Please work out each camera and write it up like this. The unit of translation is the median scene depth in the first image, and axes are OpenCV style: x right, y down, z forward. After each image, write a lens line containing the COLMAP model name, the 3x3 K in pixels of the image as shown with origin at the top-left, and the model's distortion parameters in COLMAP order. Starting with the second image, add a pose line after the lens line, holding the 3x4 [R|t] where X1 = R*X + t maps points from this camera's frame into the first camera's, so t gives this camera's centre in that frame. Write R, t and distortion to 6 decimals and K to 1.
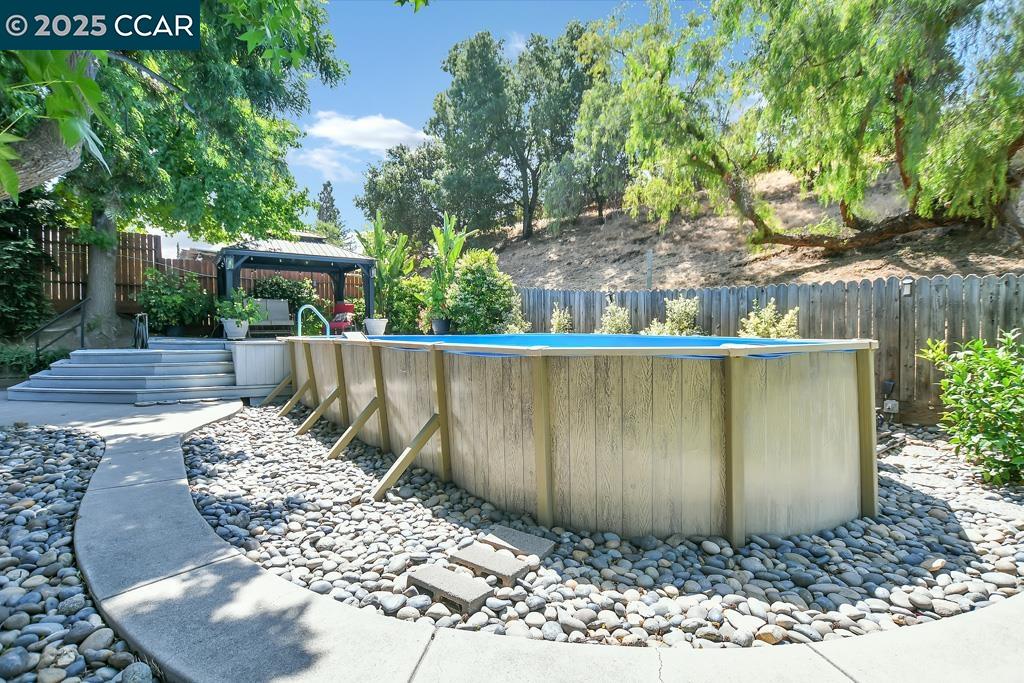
lens RADIAL K [[471.7, 0, 508.4], [0, 471.7, 342.0], [0, 0, 1]] dist [-0.003446, 0.000010]
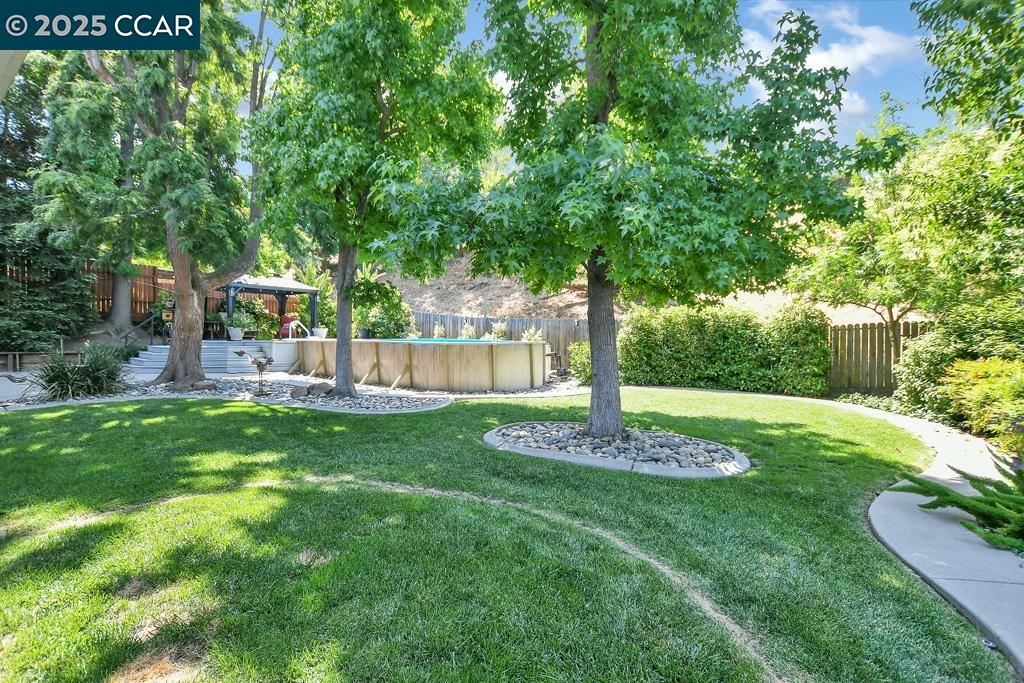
lens RADIAL K [[471.7, 0, 509.2], [0, 471.7, 343.6], [0, 0, 1]] dist [-0.003446, 0.000010]
pose [[0.956264, 0.007463, 0.292411, -0.160299], [-0.005282, 0.999952, -0.008247, 0.014285], [-0.292459, 0.006342, 0.956257, -0.802100]]
